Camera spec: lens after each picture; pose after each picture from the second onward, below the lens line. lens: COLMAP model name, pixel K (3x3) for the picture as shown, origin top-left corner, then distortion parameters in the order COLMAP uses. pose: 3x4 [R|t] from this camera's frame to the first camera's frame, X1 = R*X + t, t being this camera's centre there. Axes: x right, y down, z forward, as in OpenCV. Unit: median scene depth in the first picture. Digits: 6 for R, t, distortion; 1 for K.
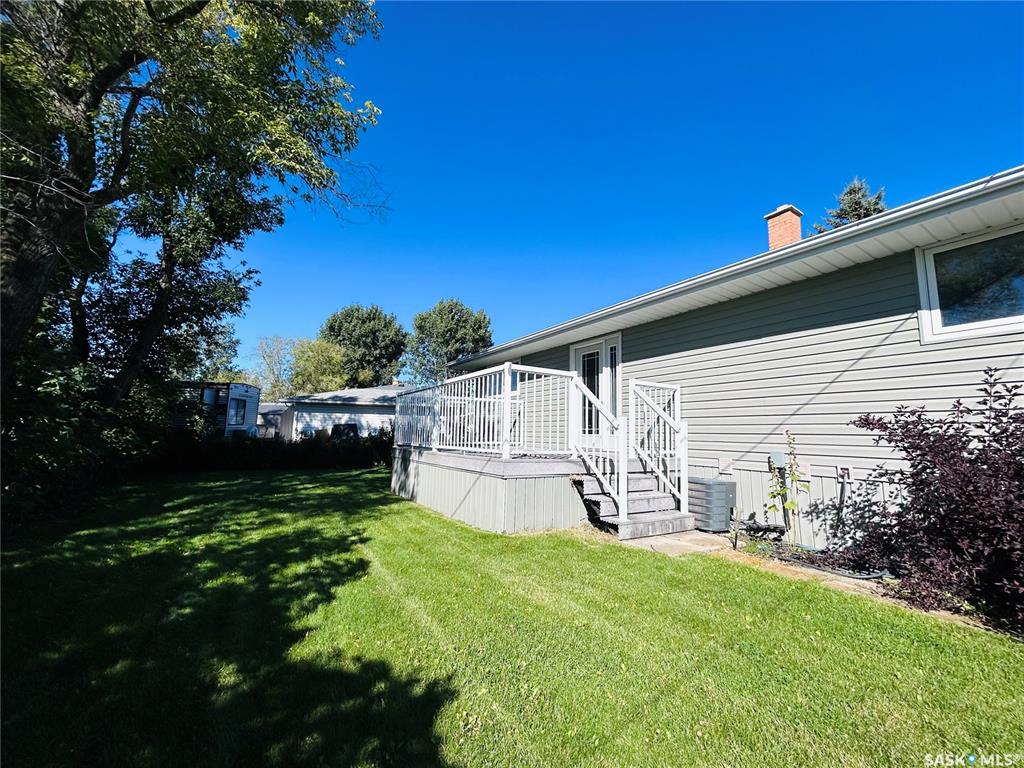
lens RADIAL K [[408.5, 0, 512.0], [0, 408.5, 384.0], [0, 0, 1]] dist [-0.000645, -0.000033]
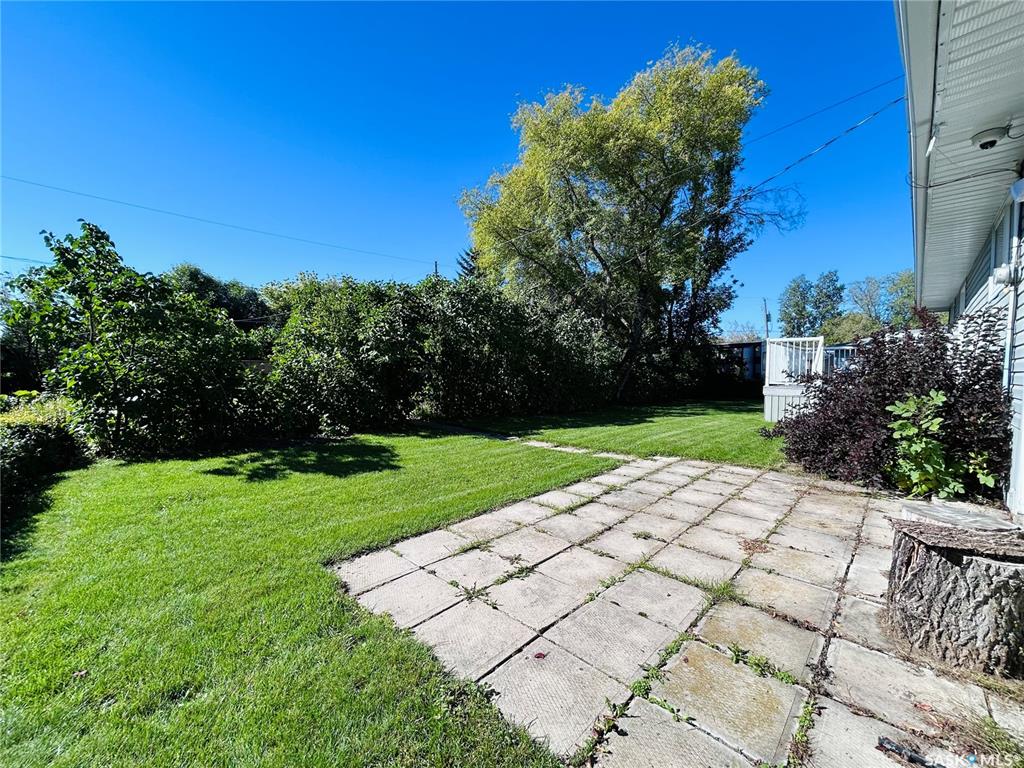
lens RADIAL K [[408.5, 0, 512.0], [0, 408.5, 384.0], [0, 0, 1]] dist [-0.000645, -0.000033]
pose [[0.226841, 0.009349, -0.973887, 0.840671], [0.123349, 0.991626, 0.038250, -0.029675], [0.966089, -0.128804, 0.223788, -0.346597]]
